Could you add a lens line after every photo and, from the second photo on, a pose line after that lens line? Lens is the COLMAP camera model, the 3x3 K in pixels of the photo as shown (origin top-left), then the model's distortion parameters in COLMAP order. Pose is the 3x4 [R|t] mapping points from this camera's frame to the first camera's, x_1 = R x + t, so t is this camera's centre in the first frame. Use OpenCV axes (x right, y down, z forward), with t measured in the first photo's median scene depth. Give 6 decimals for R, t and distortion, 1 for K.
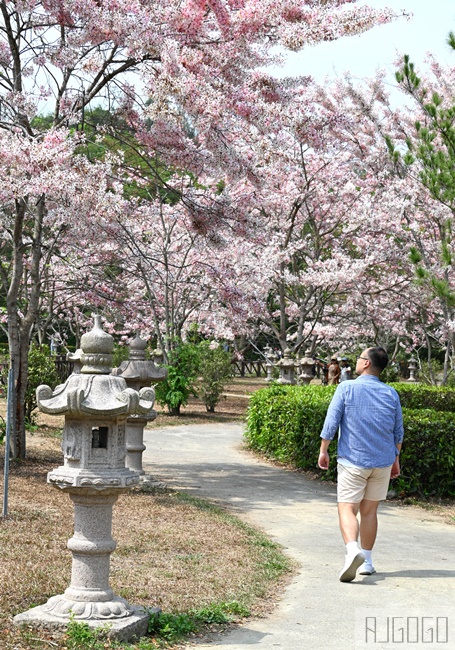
lens RADIAL K [[1490.4, 0, 227.5], [0, 1490.4, 325.0], [0, 0, 1]] dist [-0.171235, -0.317964]
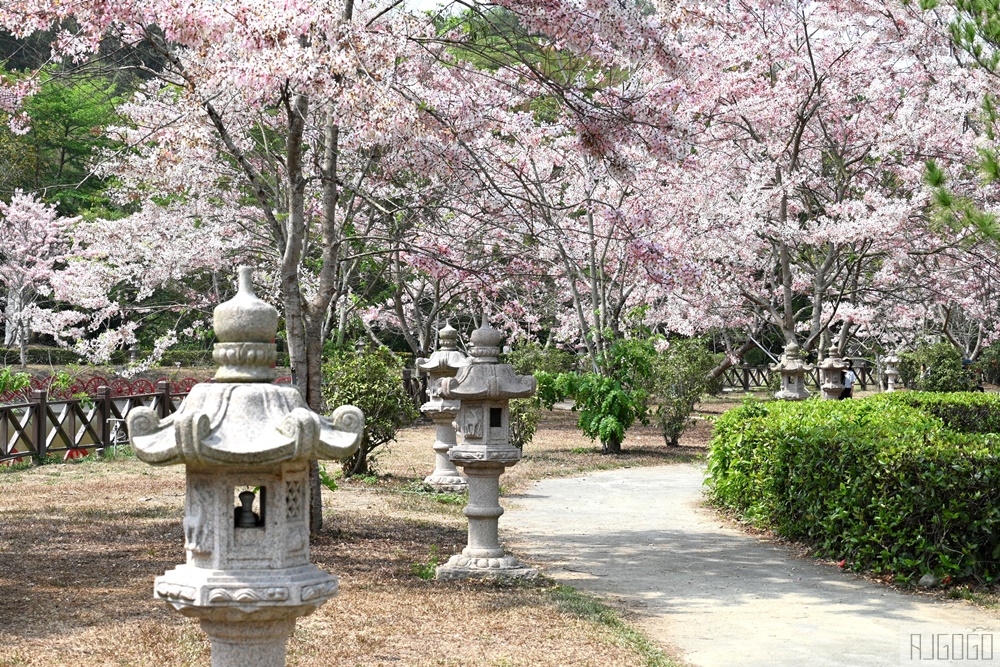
lens RADIAL K [[2186.9, 0, 500.0], [0, 2186.9, 333.5], [0, 0, 1]] dist [-0.048302, -0.274629]
pose [[0.993588, -0.031225, -0.108661, 0.029500], [0.031898, 0.999481, 0.004459, 0.005688], [0.108466, -0.007897, 0.994069, 0.096878]]
